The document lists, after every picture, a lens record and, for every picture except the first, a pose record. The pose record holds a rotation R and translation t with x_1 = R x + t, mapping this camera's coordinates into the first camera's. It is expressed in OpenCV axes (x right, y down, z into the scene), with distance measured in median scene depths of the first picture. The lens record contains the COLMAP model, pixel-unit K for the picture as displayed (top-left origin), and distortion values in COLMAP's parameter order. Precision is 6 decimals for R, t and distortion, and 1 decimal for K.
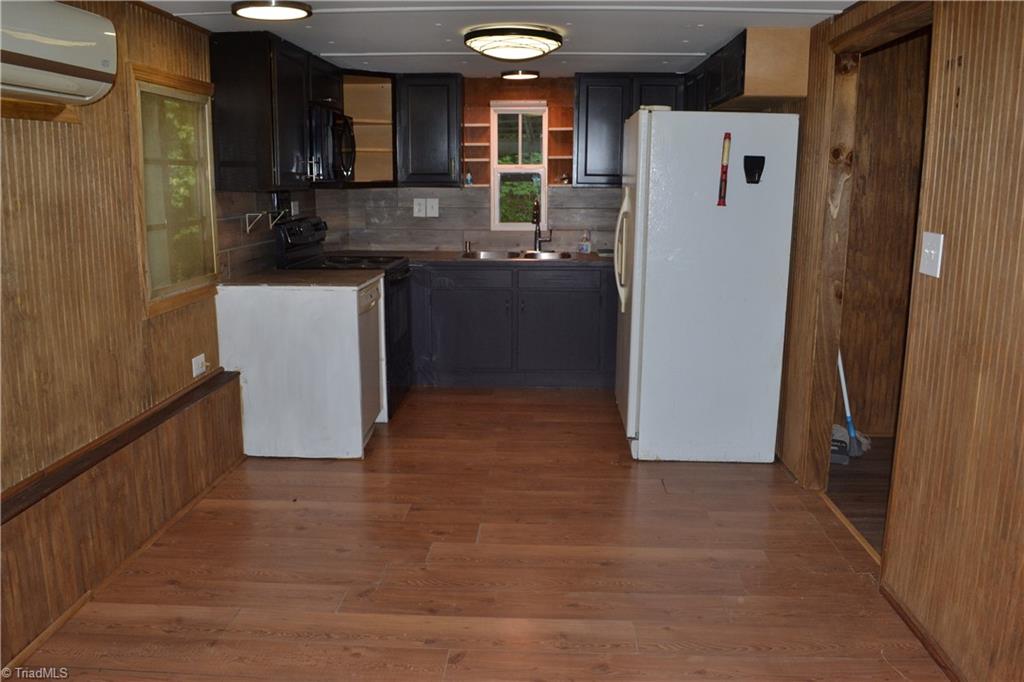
lens RADIAL K [[836.9, 0, 512.0], [0, 836.9, 341.0], [0, 0, 1]] dist [-0.076612, -0.002855]
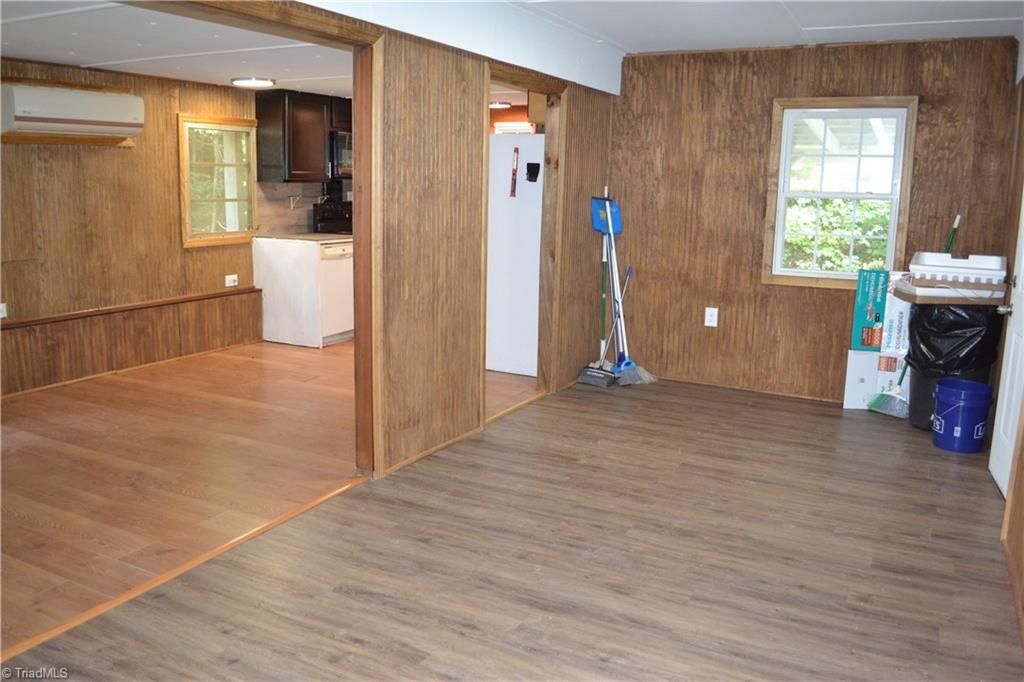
lens RADIAL K [[836.9, 0, 512.0], [0, 836.9, 341.0], [0, 0, 1]] dist [-0.076612, -0.002855]
pose [[0.905598, 0.095325, -0.413287, 0.834233], [-0.097493, 0.995109, 0.015896, 0.065675], [0.412781, 0.025897, 0.910462, -0.328674]]
